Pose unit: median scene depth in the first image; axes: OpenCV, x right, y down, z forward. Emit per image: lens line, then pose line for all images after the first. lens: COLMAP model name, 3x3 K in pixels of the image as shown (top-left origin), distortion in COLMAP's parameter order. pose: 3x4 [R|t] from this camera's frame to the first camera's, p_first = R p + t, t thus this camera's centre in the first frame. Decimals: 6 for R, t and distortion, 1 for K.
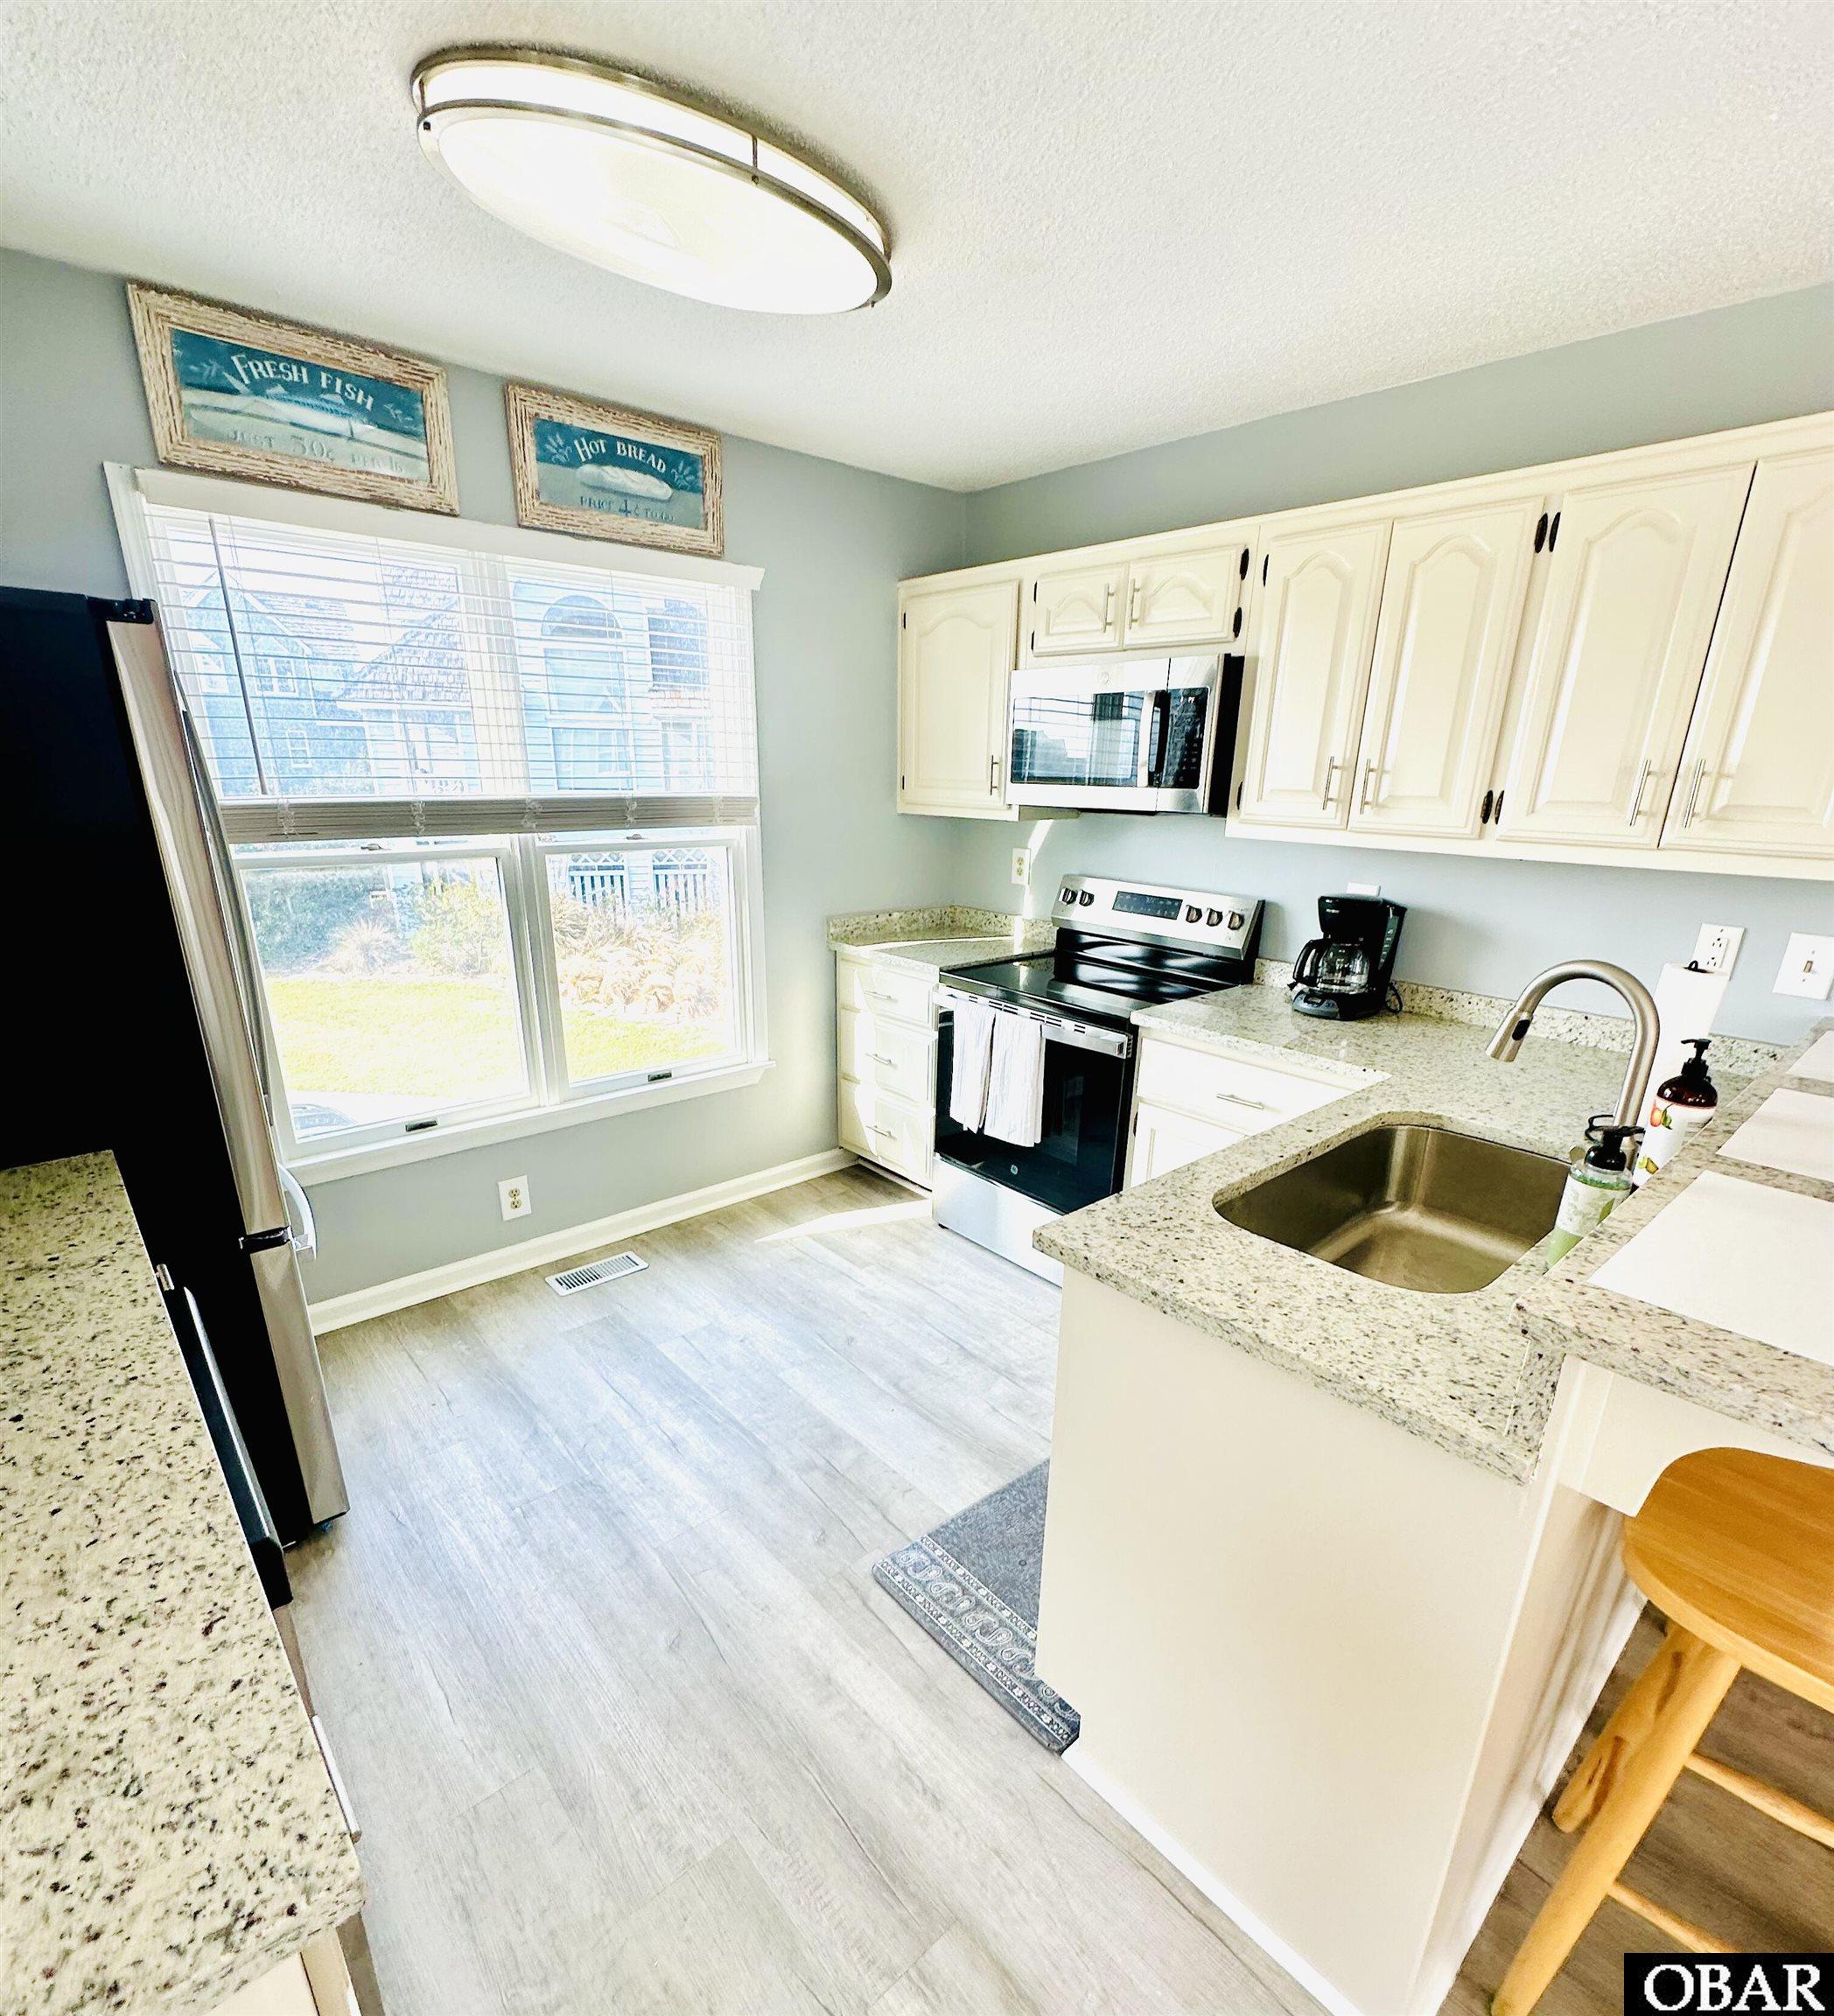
lens RADIAL K [[967.0, 0, 915.7], [0, 967.0, 1102.0], [0, 0, 1]] dist [-0.005080, -0.000463]
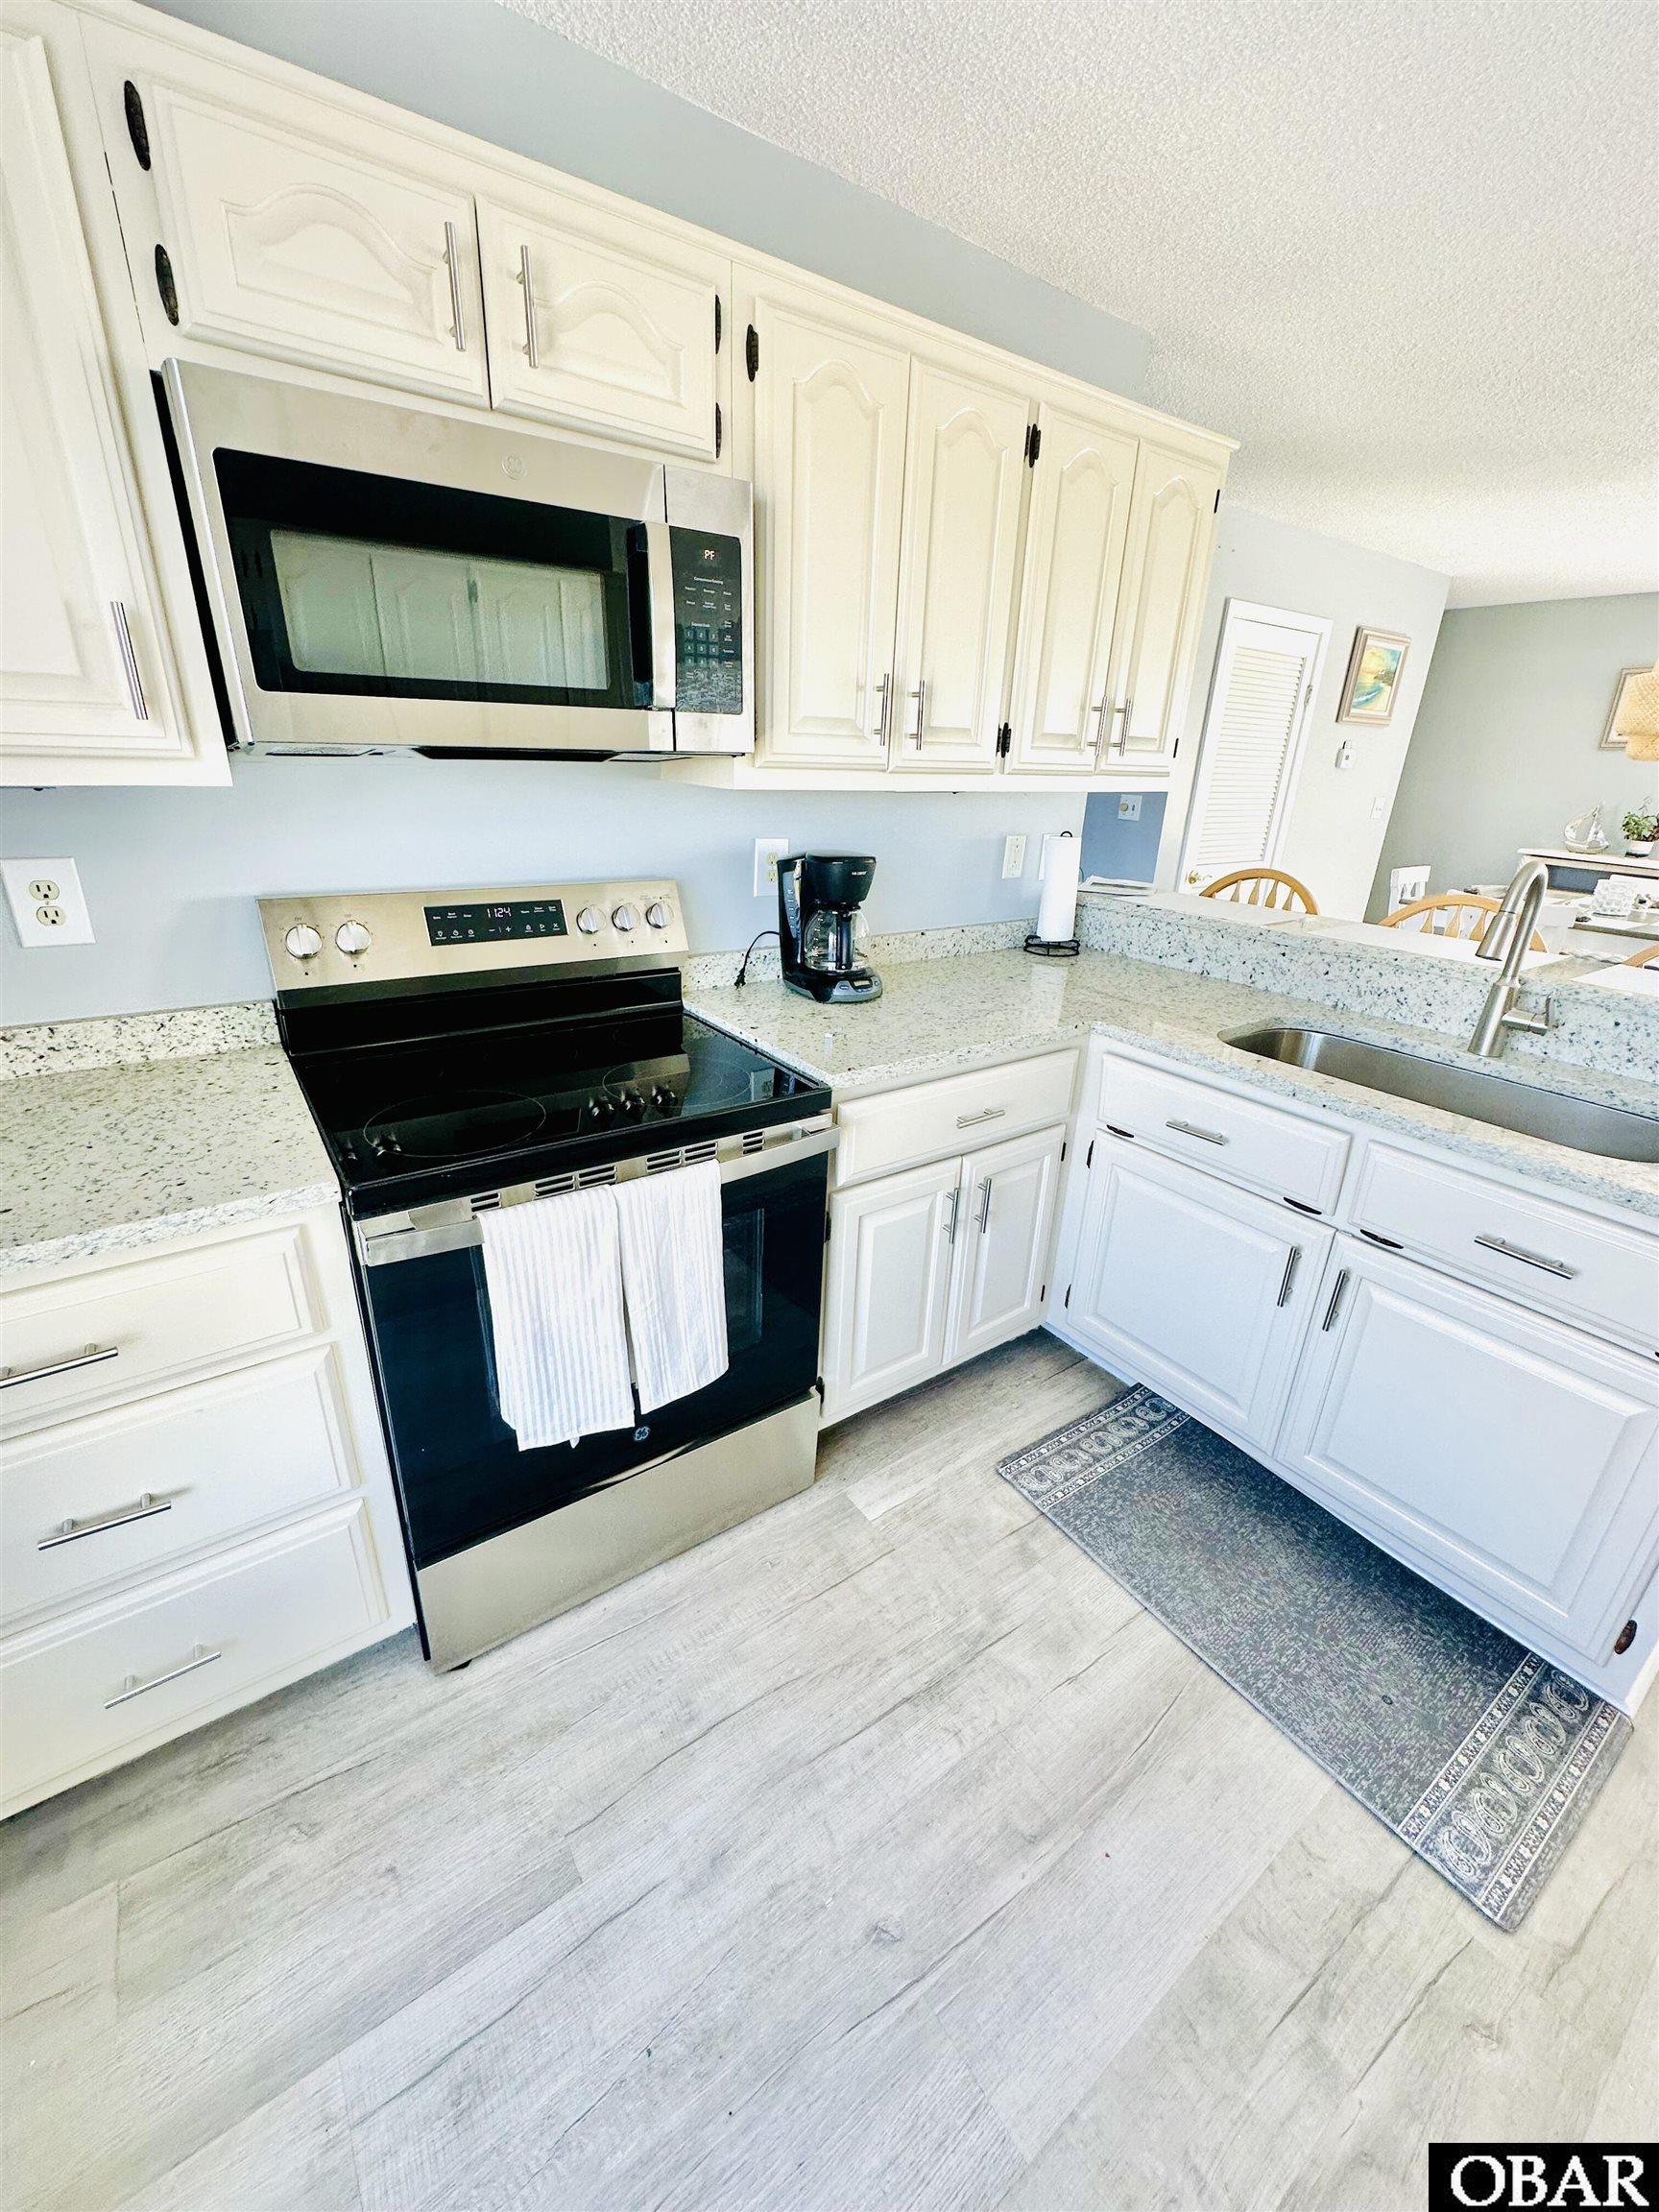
lens RADIAL K [[880.4, 0, 826.2], [0, 880.4, 1104.3], [0, 0, 1]] dist [-0.006131, 0.001036]
pose [[0.103792, -0.386771, 0.916316, -0.382754], [0.297812, 0.891108, 0.342397, -0.332356], [-0.948965, 0.237352, 0.207675, 1.062612]]
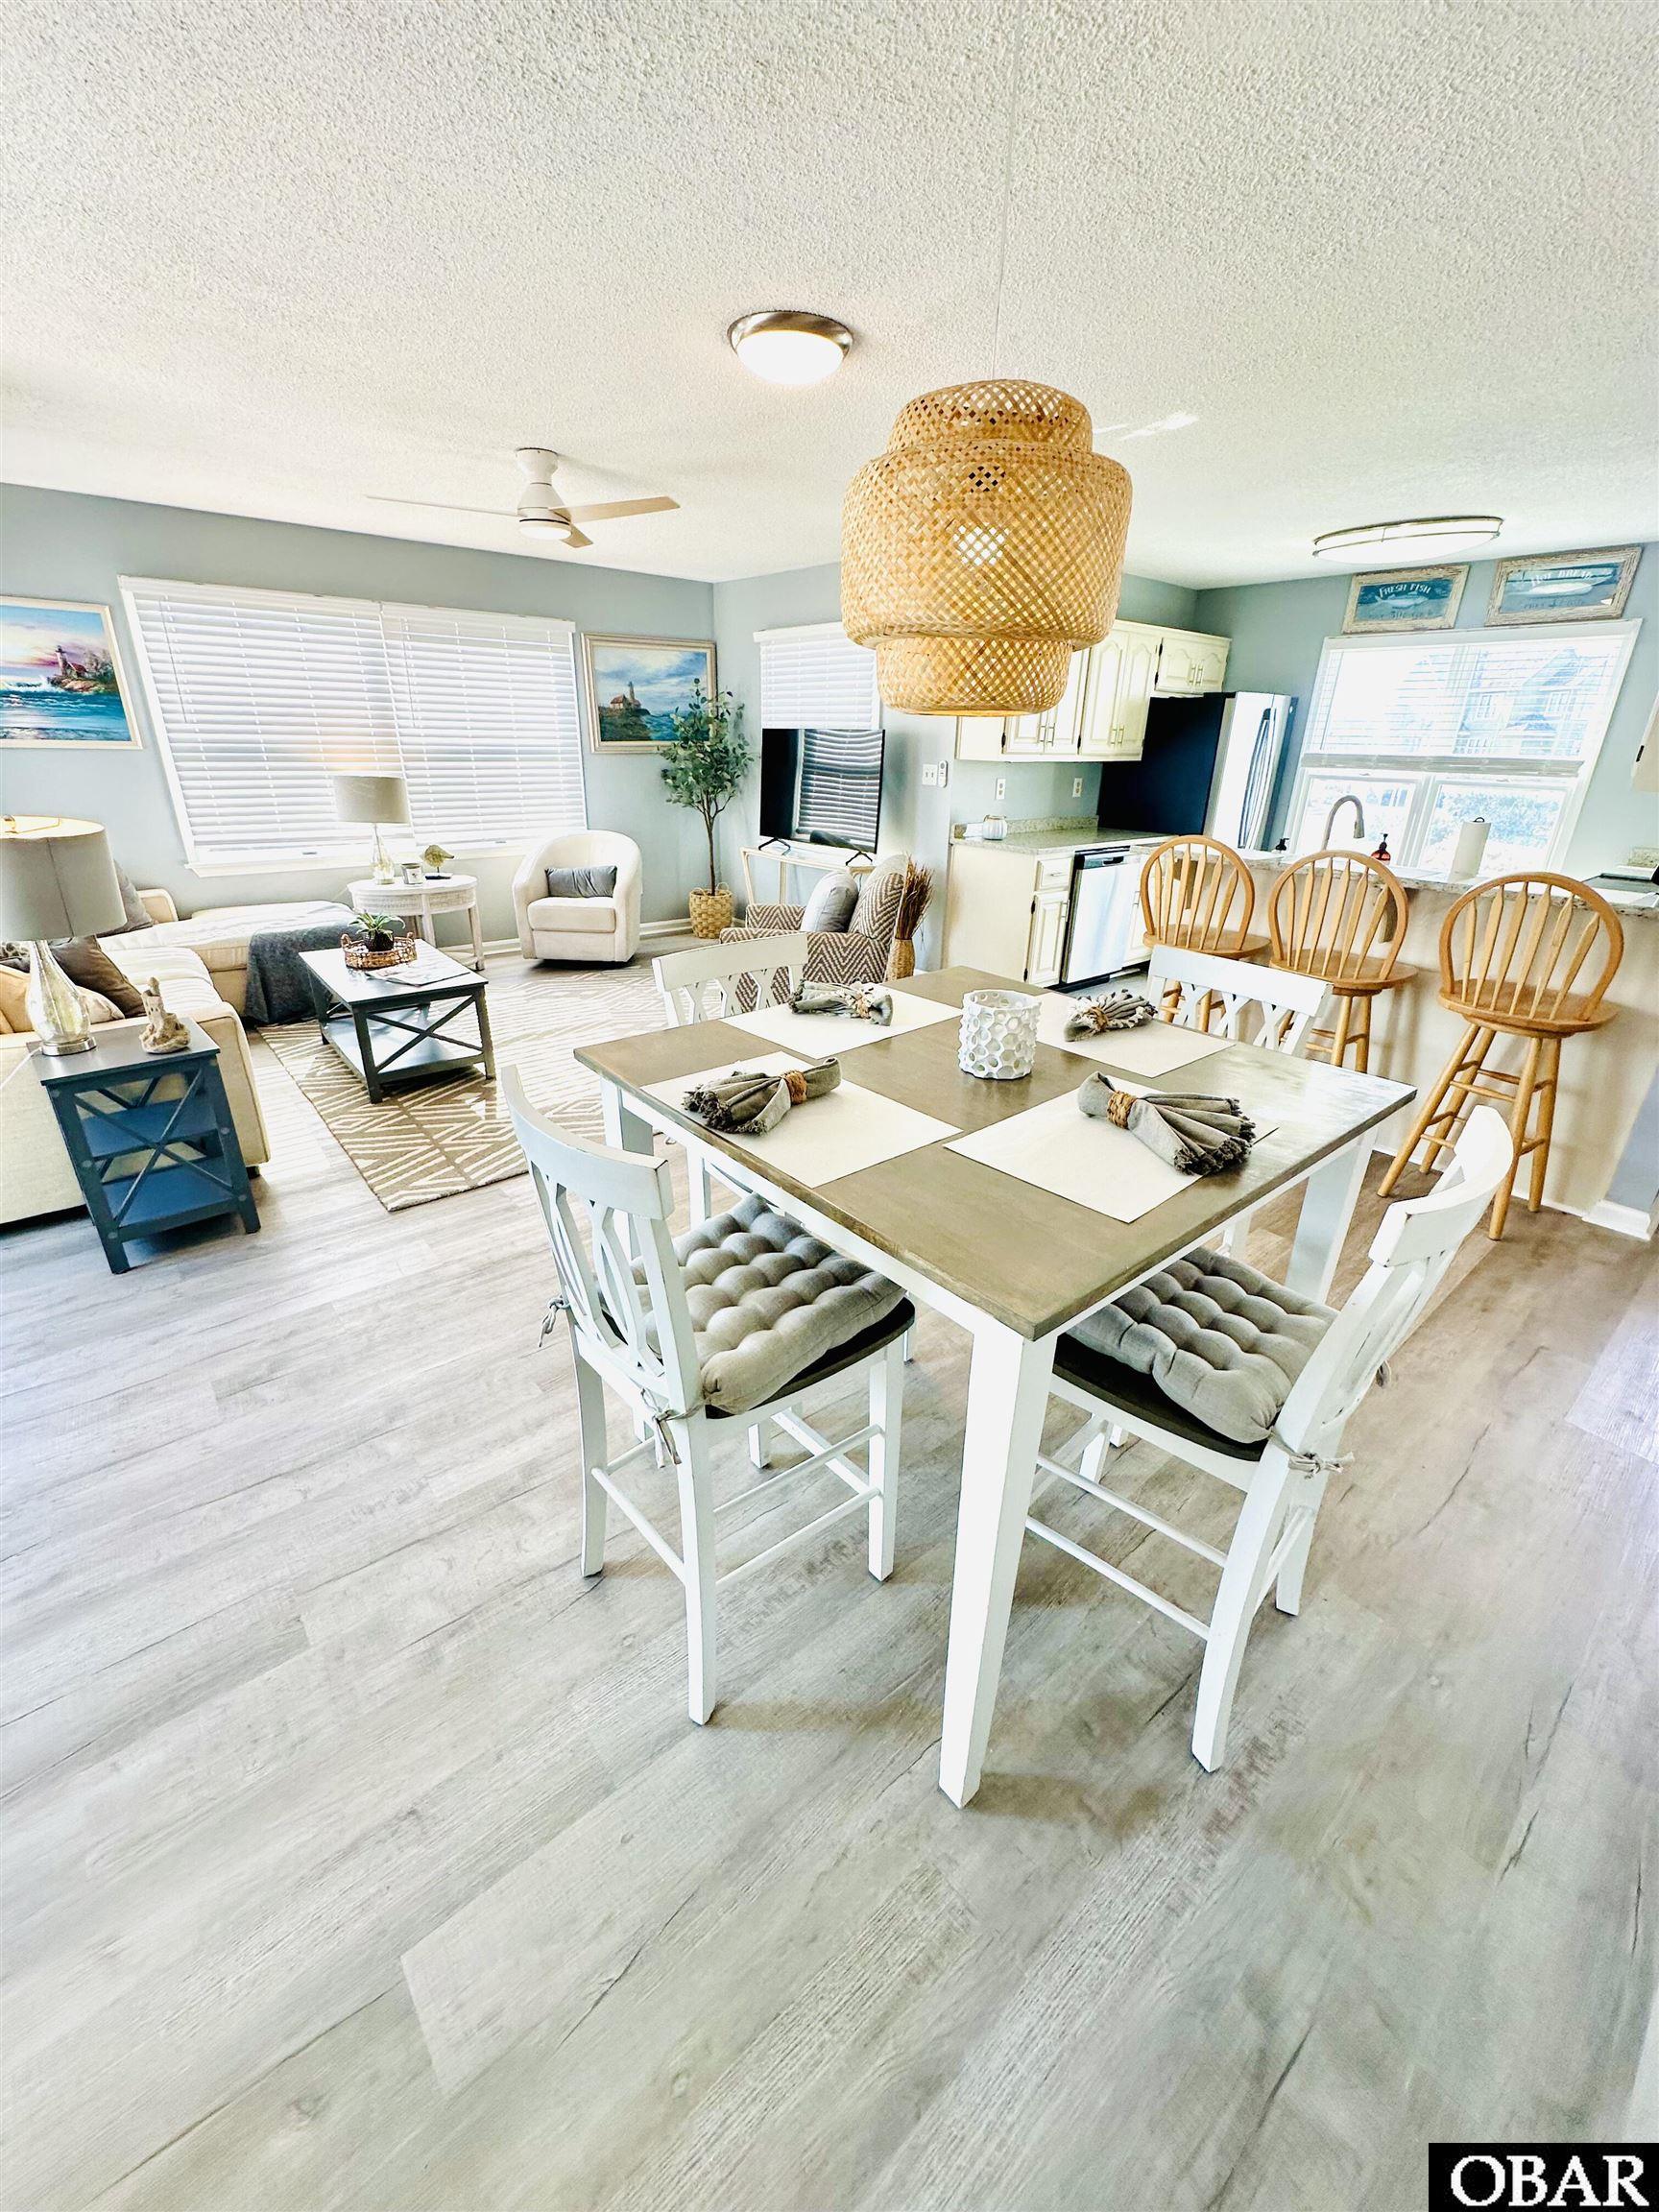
lens RADIAL K [[880.4, 0, 834.0], [0, 880.4, 1103.8], [0, 0, 1]] dist [-0.006131, 0.001036]
pose [[-0.023099, 0.372758, -0.927641, 2.151951], [-0.348580, 0.866655, 0.356932, 0.154455], [0.936994, 0.331602, 0.109917, -0.255642]]
